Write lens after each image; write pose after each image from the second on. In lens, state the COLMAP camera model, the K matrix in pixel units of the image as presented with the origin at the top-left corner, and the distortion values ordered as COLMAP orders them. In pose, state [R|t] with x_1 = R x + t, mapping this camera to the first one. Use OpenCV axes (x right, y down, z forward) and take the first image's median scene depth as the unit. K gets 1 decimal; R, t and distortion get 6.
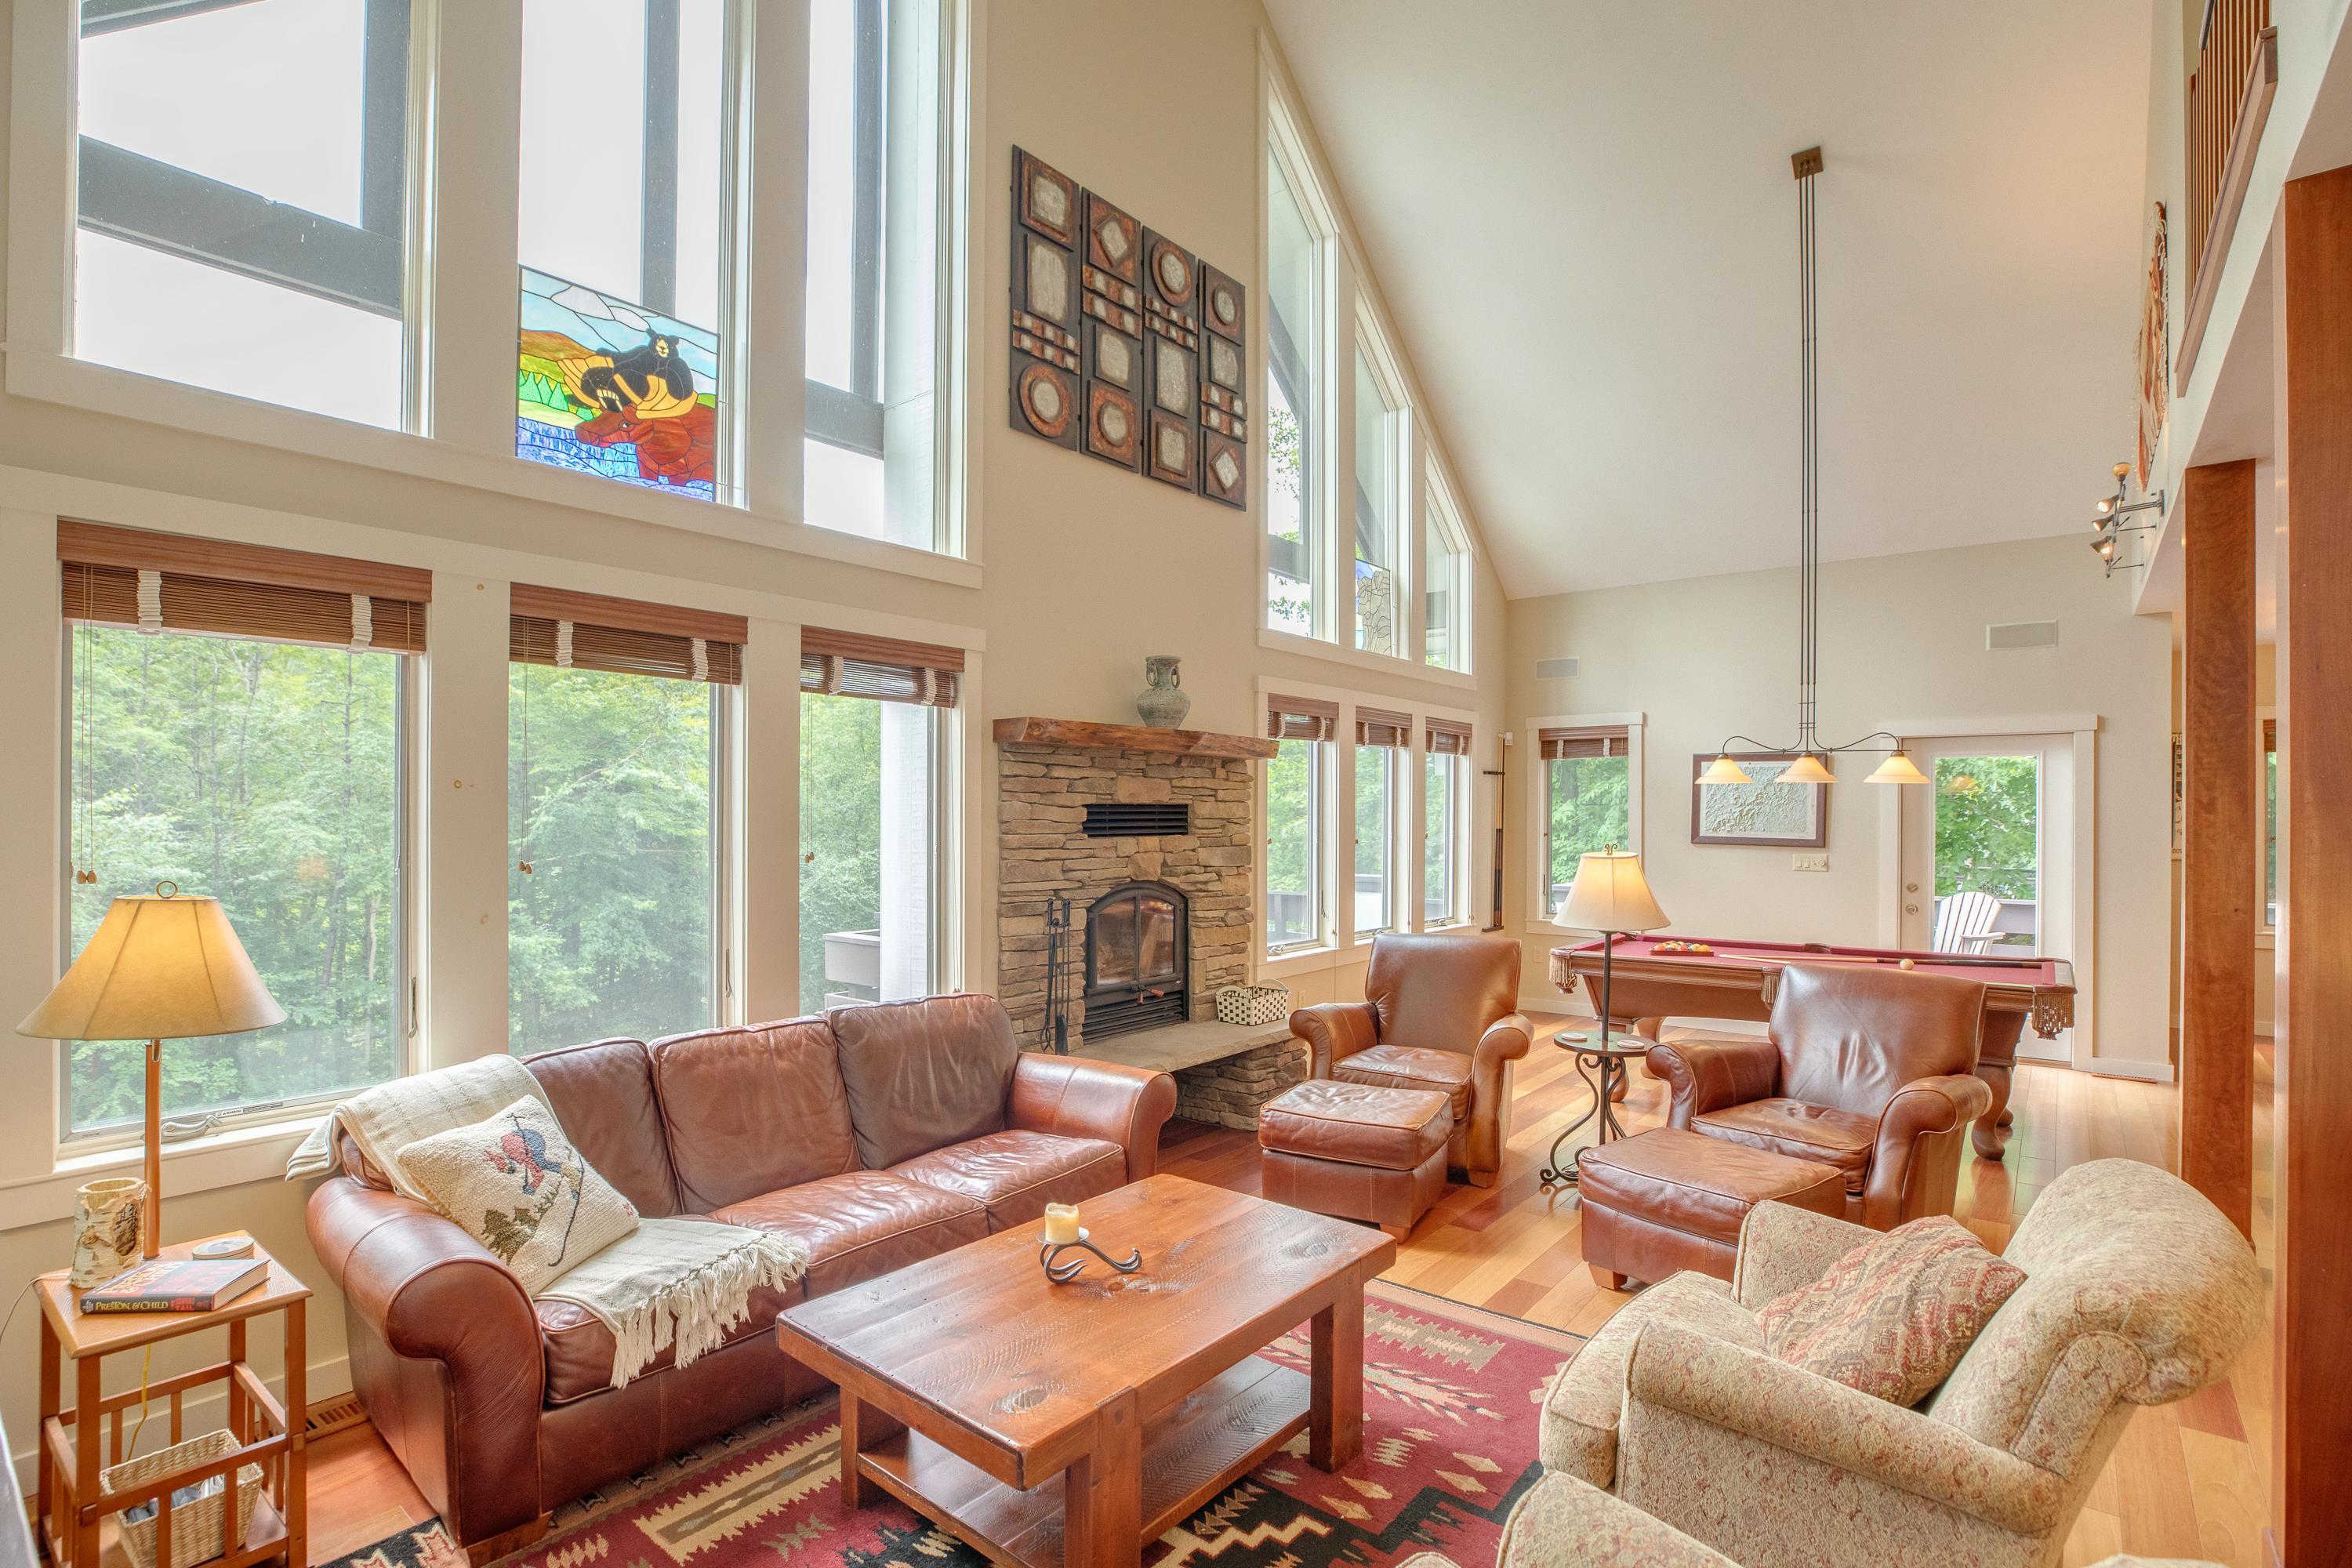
lens RADIAL K [[1105.6, 0, 1141.2], [0, 1105.6, 816.7], [0, 0, 1]] dist [-0.041412, 0.012841]
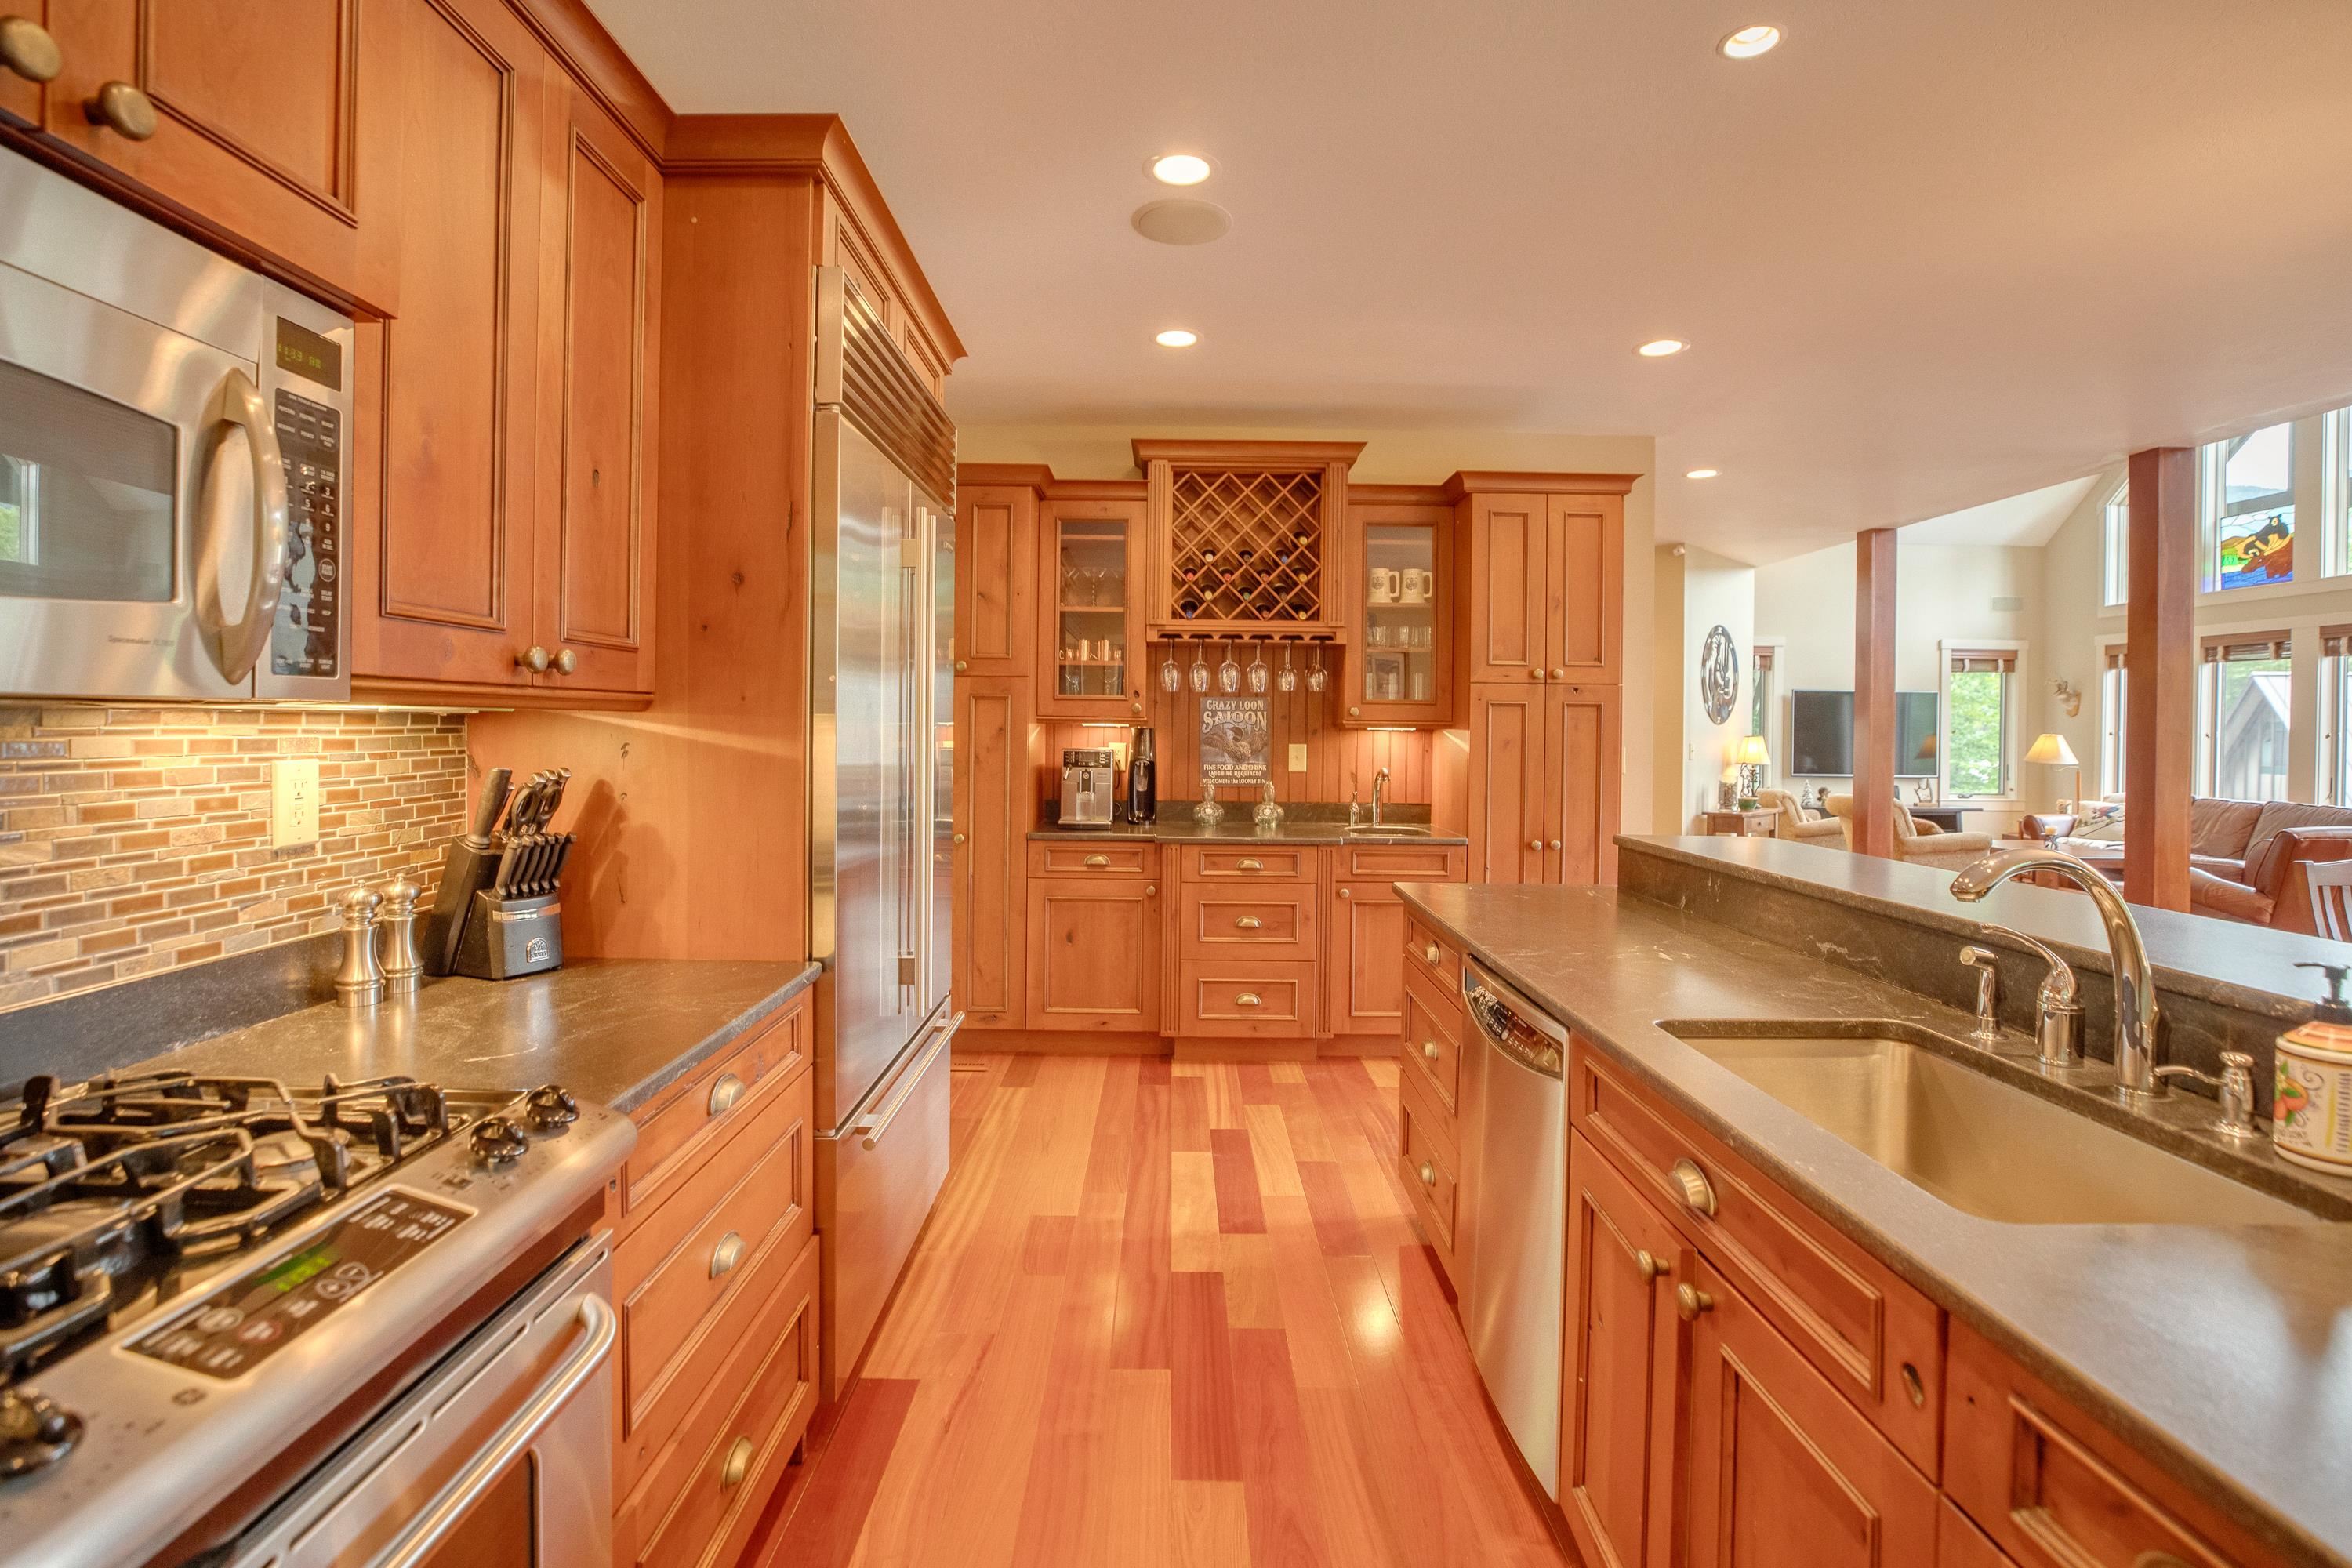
lens RADIAL K [[1105.6, 0, 1181.0], [0, 1105.6, 733.8], [0, 0, 1]] dist [-0.041412, 0.012841]
pose [[-0.757737, -0.005454, -0.652538, 1.987450], [-0.012301, 0.999907, 0.005927, 0.035707], [0.652445, 0.012518, -0.757733, 0.831111]]
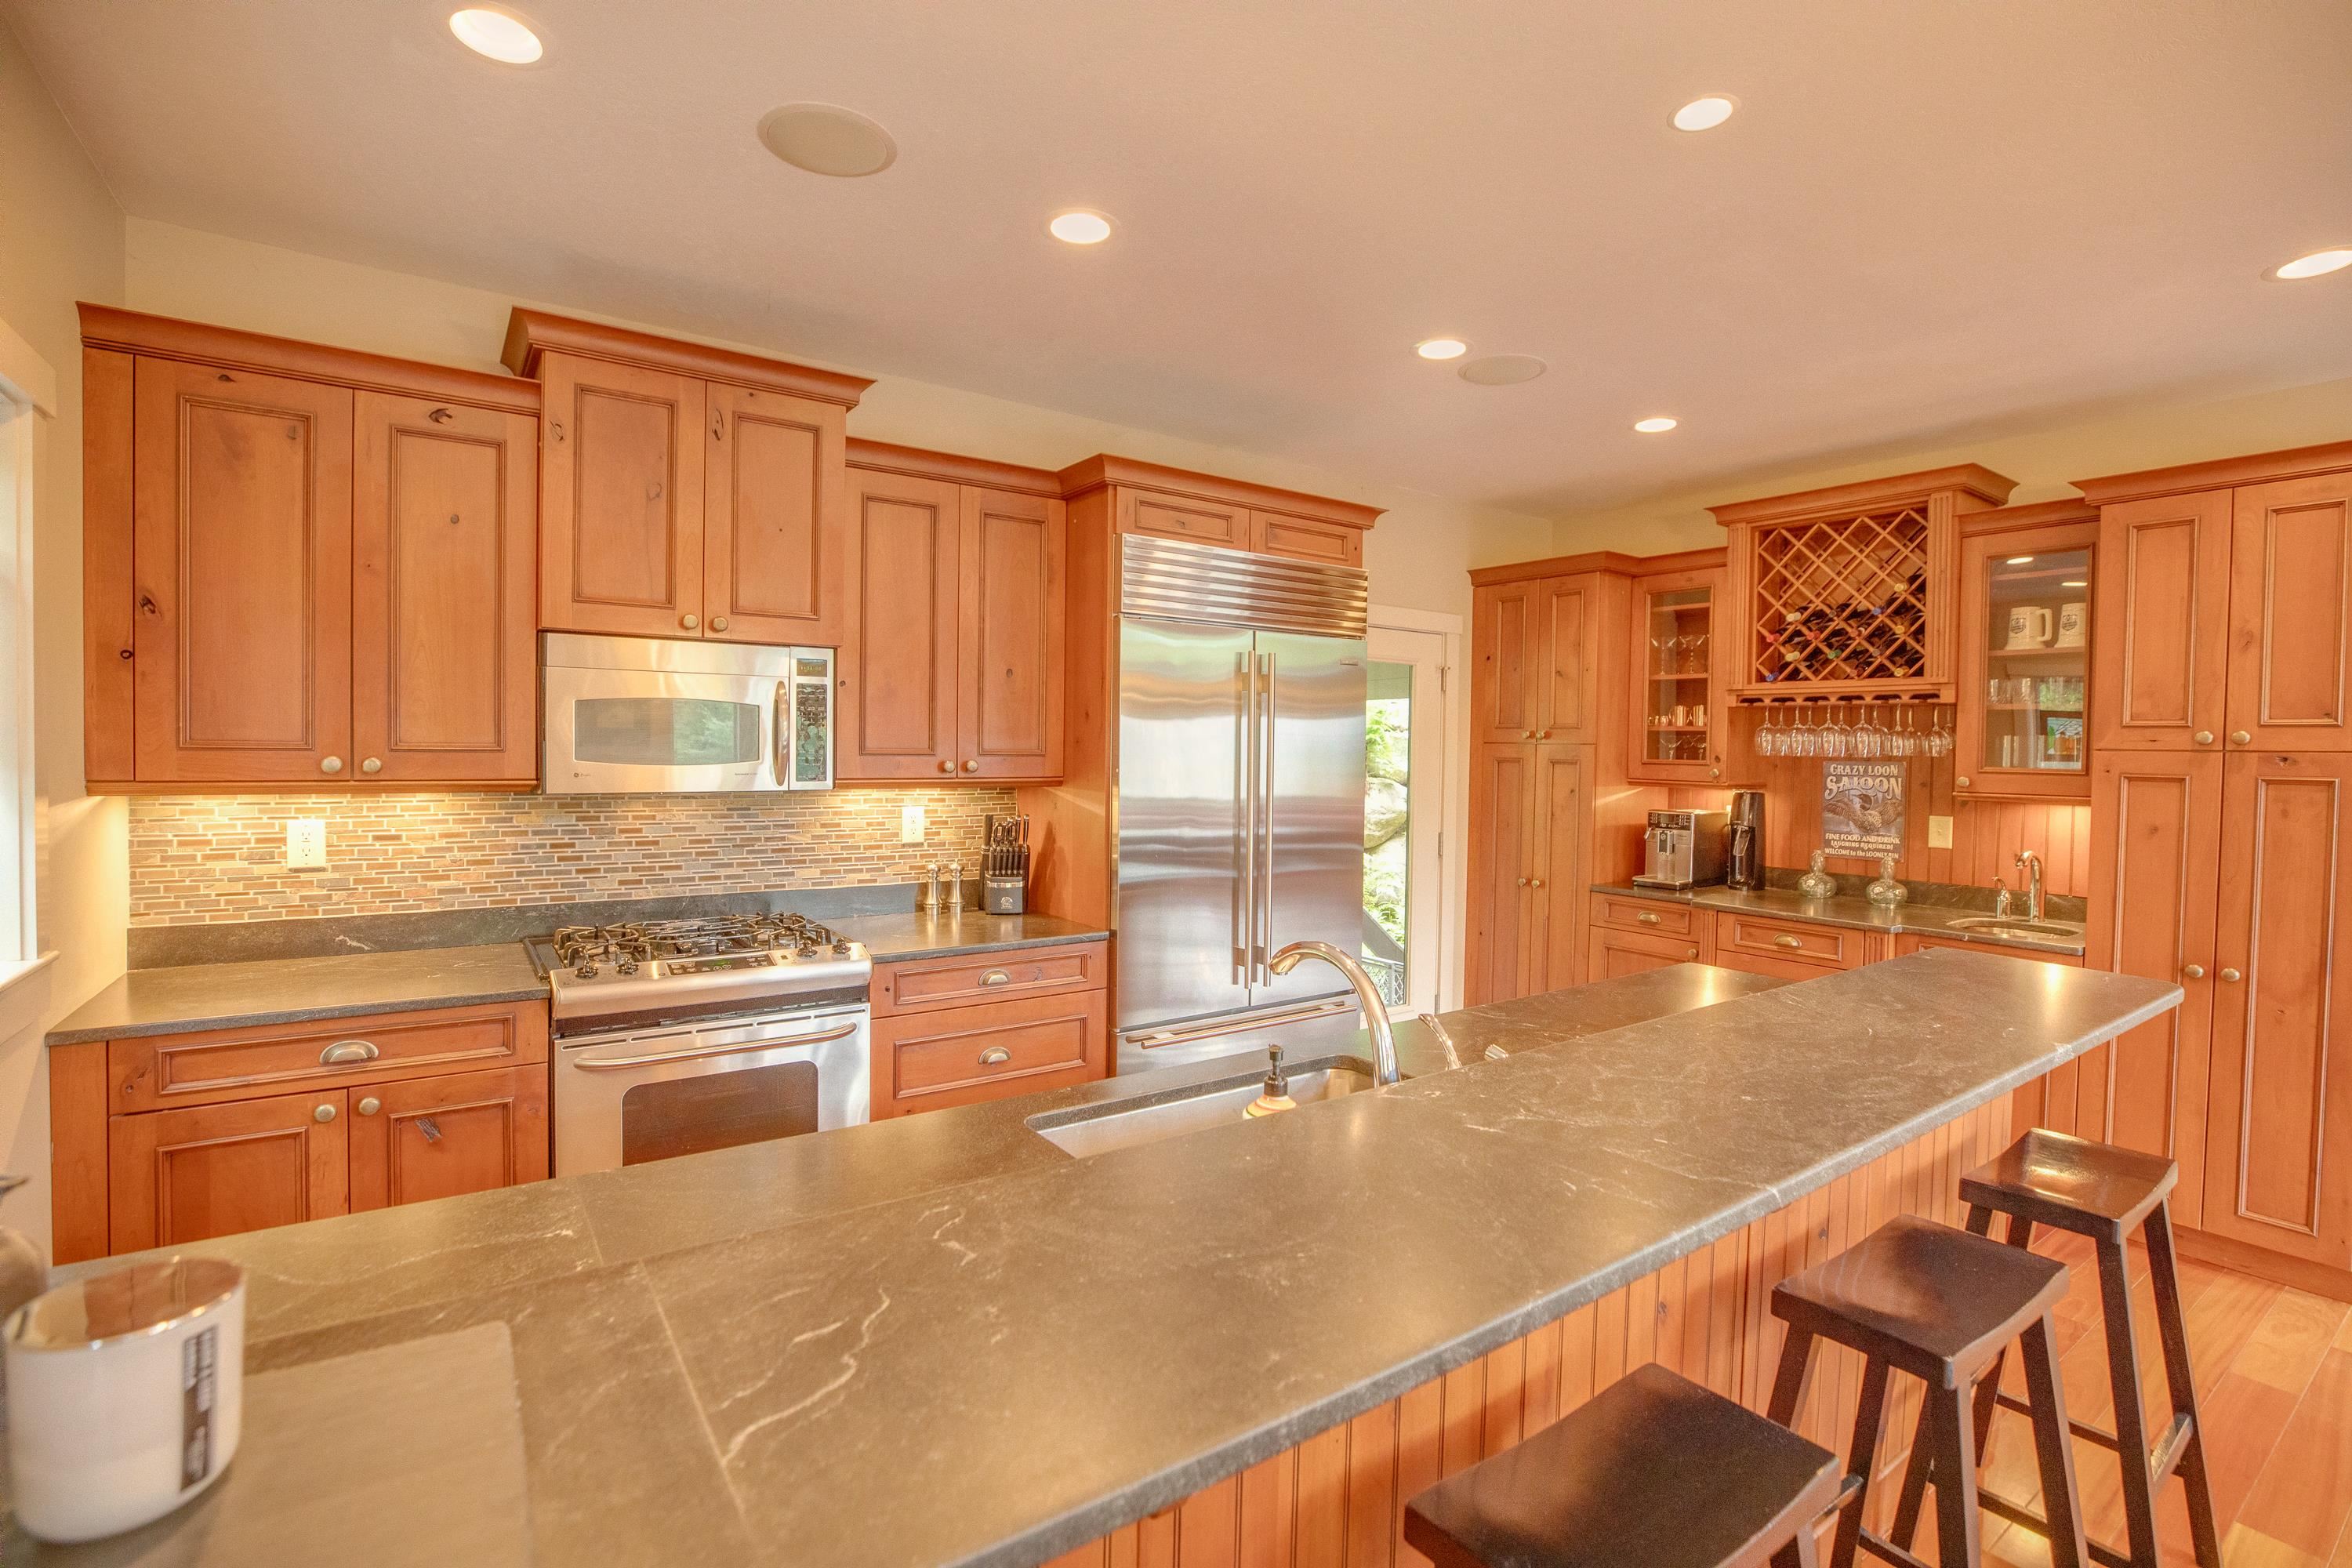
lens RADIAL K [[1105.6, 0, 1191.7], [0, 1105.6, 778.6], [0, 0, 1]] dist [-0.041412, 0.012841]
pose [[-0.972203, -0.023453, 0.232962, 1.657133], [-0.016641, 0.999376, 0.031161, 0.006070], [-0.233547, 0.026418, -0.971987, 1.083645]]
